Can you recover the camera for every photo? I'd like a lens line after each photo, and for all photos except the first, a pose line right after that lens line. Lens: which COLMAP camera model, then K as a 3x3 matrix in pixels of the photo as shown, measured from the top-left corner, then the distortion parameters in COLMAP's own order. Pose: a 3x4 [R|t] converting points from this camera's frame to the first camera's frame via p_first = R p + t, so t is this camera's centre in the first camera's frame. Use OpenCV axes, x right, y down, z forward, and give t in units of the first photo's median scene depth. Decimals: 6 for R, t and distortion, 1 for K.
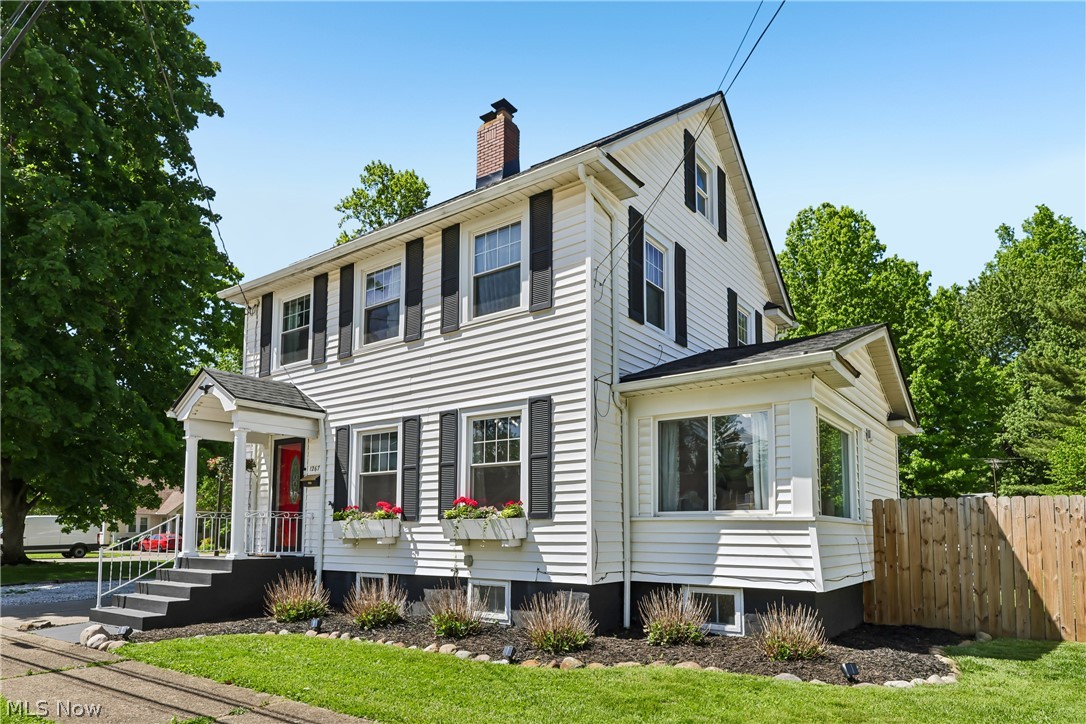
lens RADIAL K [[705.3, 0, 505.9], [0, 705.3, 467.2], [0, 0, 1]] dist [0.000967, 0.000875]
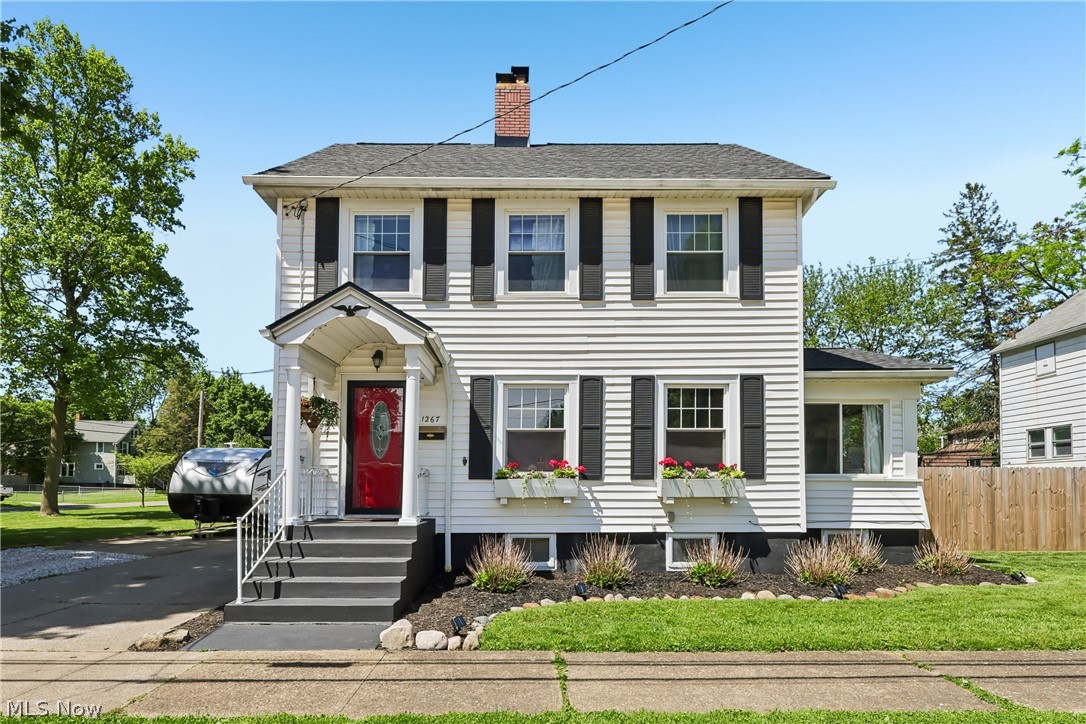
lens RADIAL K [[627.0, 0, 543.1], [0, 627.0, 455.9], [0, 0, 1]] dist [-0.003310, -0.000512]
pose [[0.781751, 0.026279, 0.623037, -0.774415], [-0.054189, 0.998195, 0.025890, 0.023358], [-0.621232, -0.054001, 0.781764, 0.354646]]
